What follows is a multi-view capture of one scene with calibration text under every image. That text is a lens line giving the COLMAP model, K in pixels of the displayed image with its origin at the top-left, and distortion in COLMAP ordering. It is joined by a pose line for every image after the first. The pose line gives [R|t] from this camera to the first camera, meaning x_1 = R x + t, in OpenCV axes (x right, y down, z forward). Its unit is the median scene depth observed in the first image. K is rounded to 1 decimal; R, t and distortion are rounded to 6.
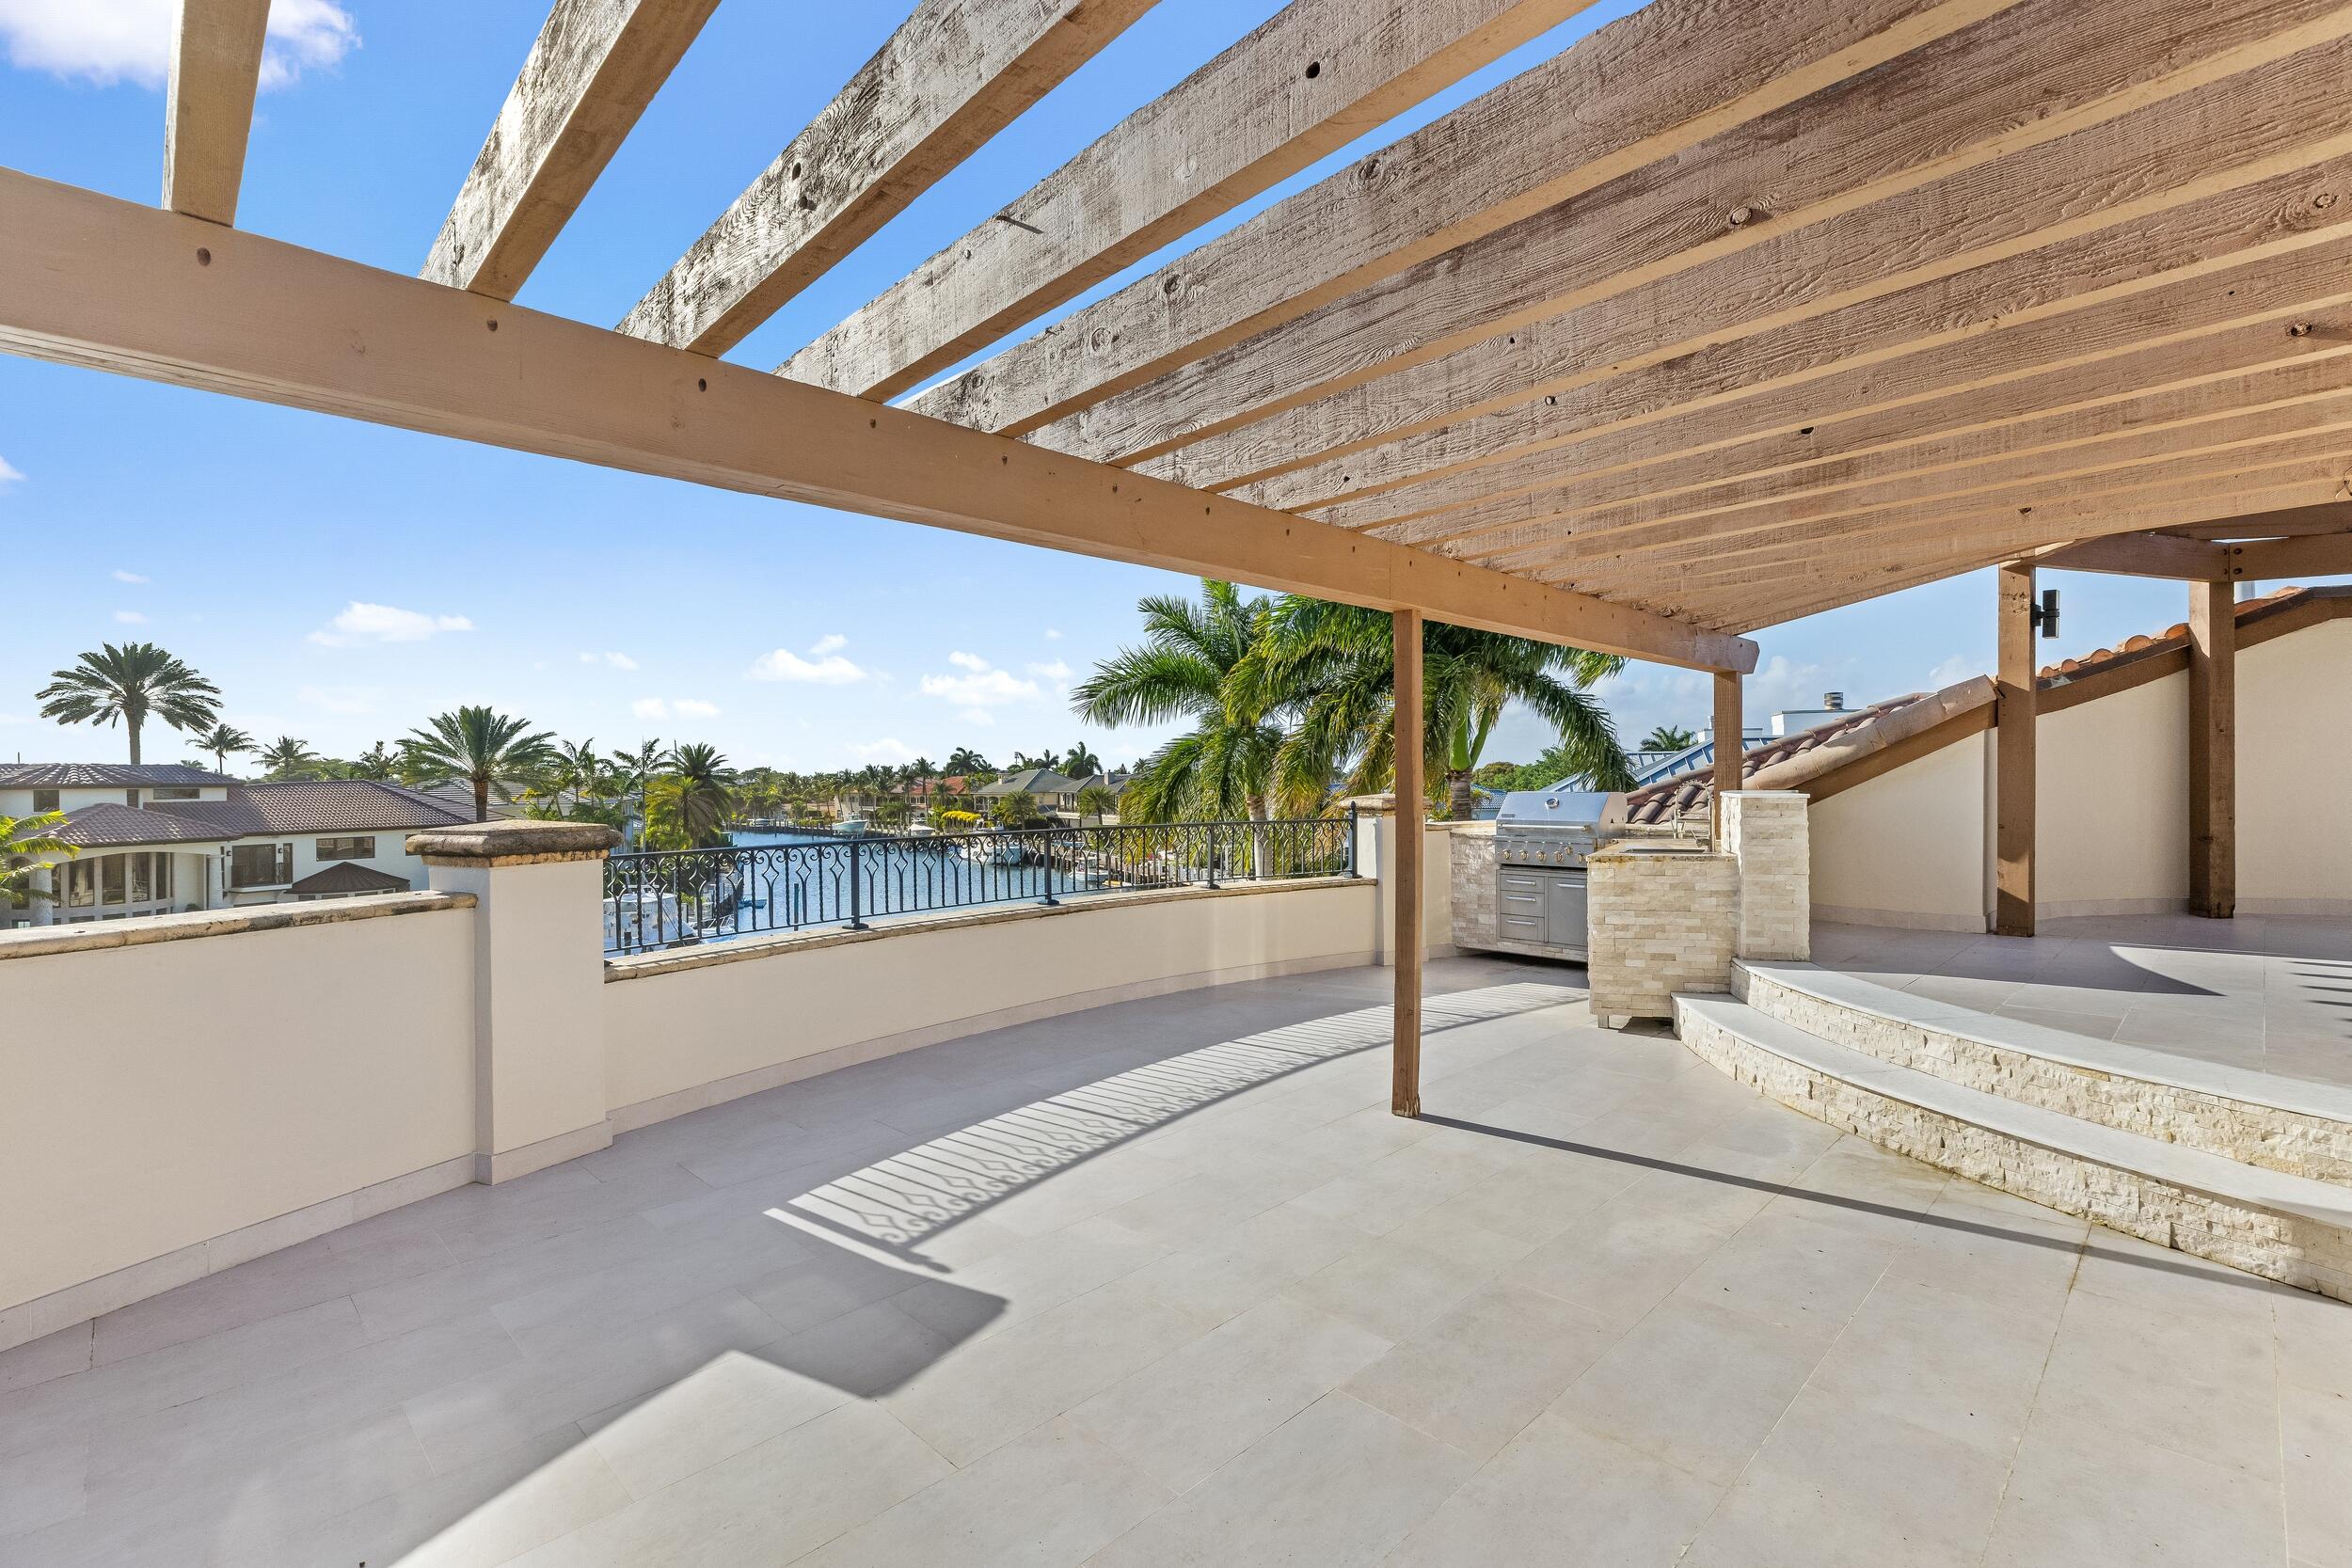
lens RADIAL K [[1081.6, 0, 1176.0], [0, 1081.6, 784.0], [0, 0, 1]] dist [0.001823, 0.000054]
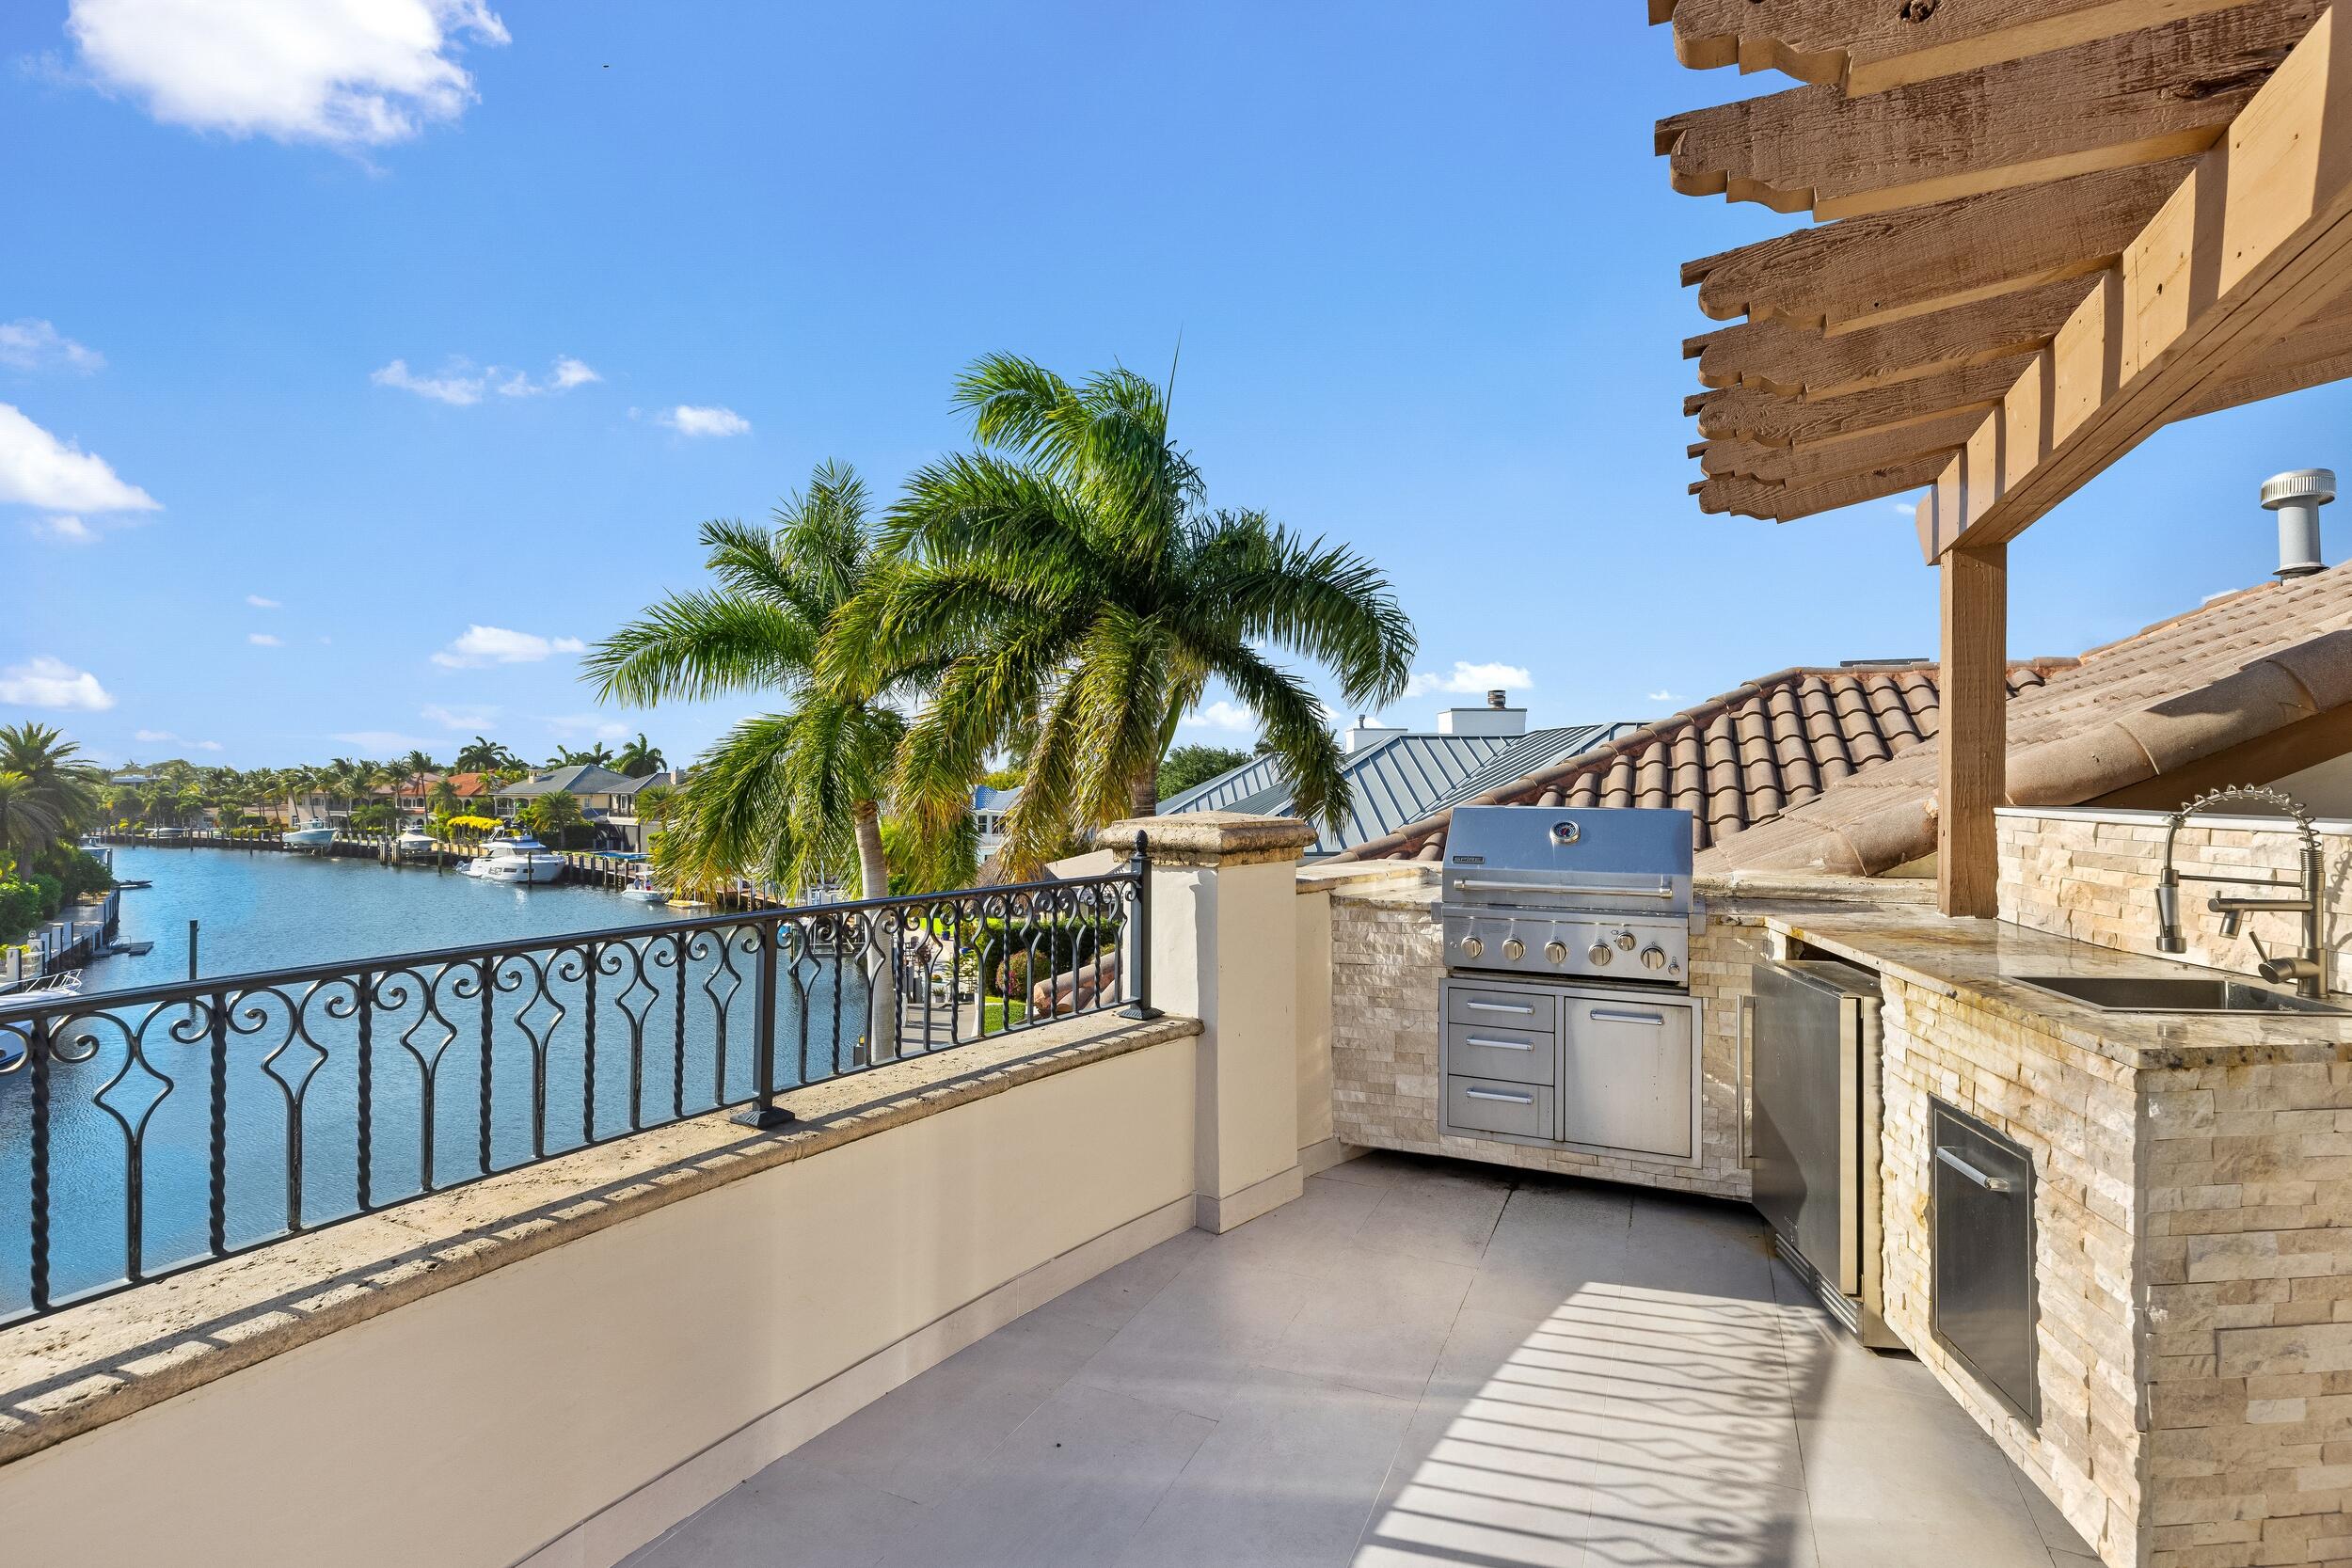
lens RADIAL K [[1126.3, 0, 1176.0], [0, 1126.3, 784.0], [0, 0, 1]] dist [0.002155, 0.000193]
pose [[0.939259, 0.004850, 0.343176, 0.009777], [-0.004591, 0.999988, -0.001567, -0.000468], [-0.343179, -0.000104, 0.939270, 0.203146]]
